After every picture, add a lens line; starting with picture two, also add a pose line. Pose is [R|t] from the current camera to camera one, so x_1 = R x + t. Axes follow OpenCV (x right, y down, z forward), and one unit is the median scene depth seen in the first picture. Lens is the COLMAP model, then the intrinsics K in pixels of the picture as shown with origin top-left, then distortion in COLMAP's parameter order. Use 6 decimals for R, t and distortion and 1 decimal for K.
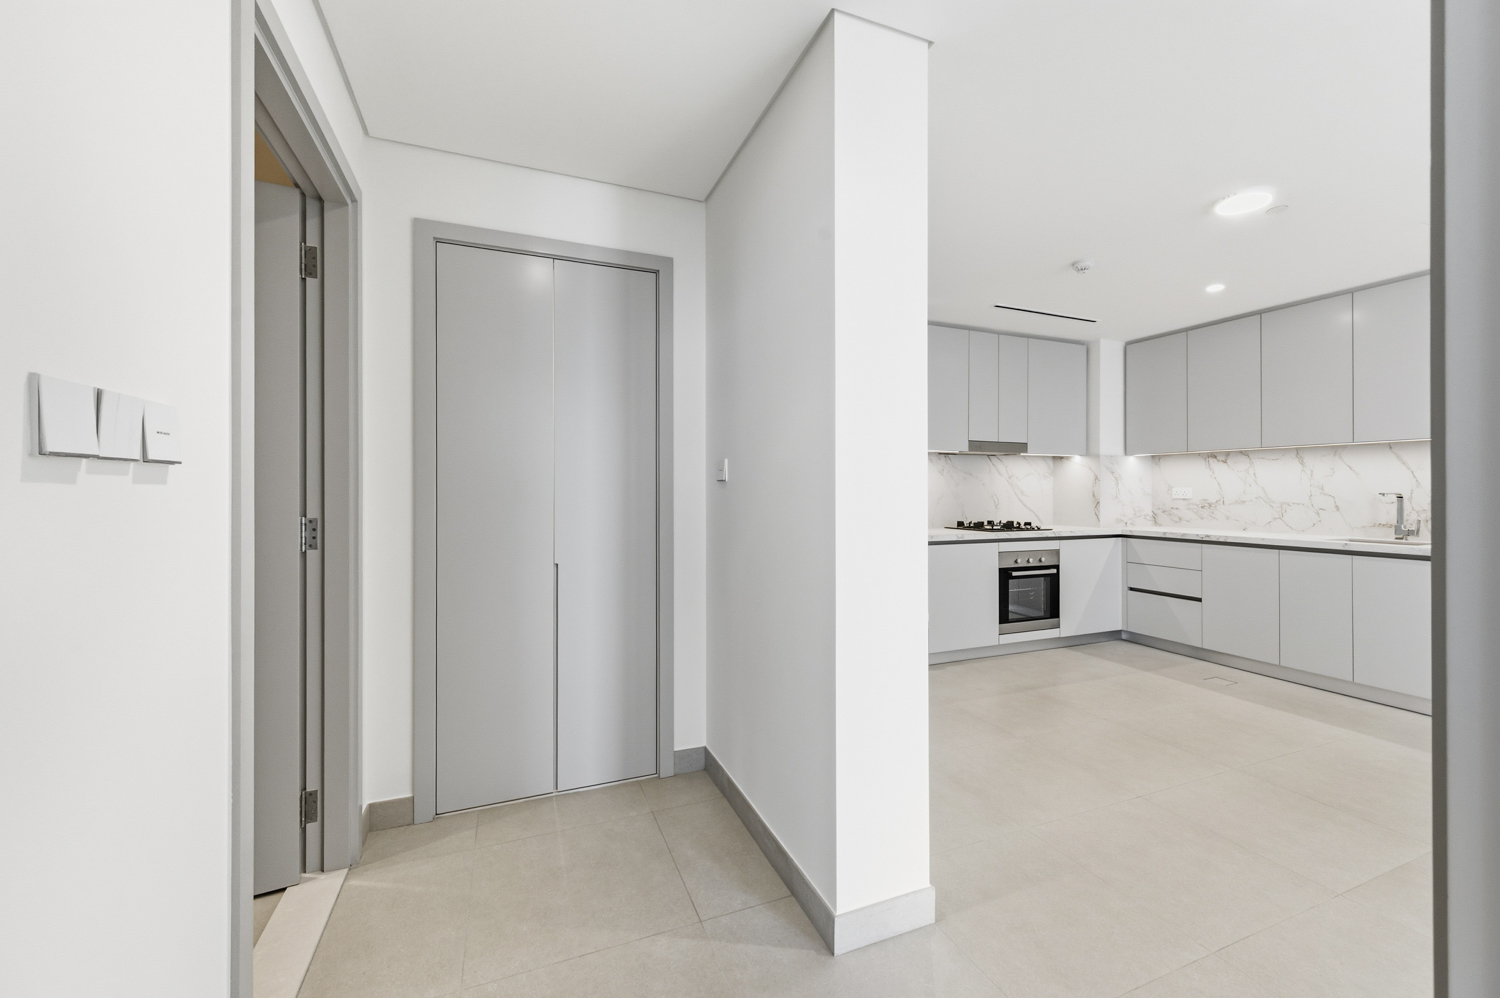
lens RADIAL K [[596.7, 0, 749.2], [0, 596.7, 495.8], [0, 0, 1]] dist [0.001372, 0.000090]
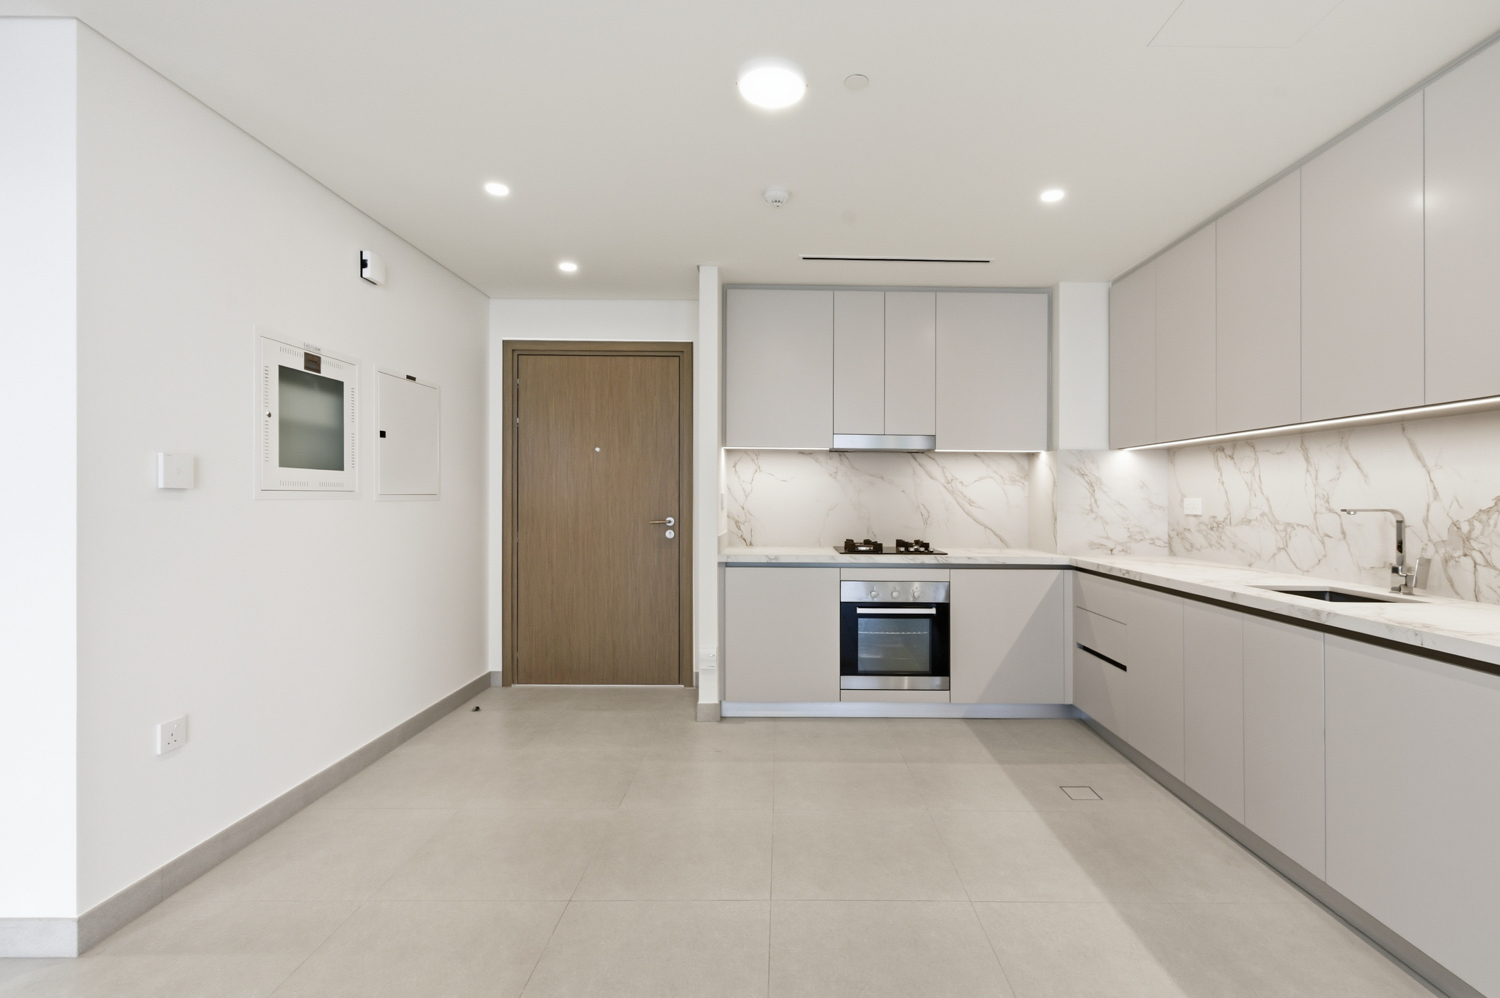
lens RADIAL K [[694.3, 0, 751.3], [0, 694.3, 495.1], [0, 0, 1]] dist [0.005088, 0.000207]
pose [[0.930185, 0.007563, -0.367012, 0.589222], [-0.012069, 0.999877, -0.009985, -0.003417], [0.366892, 0.013718, 0.930163, 0.125642]]
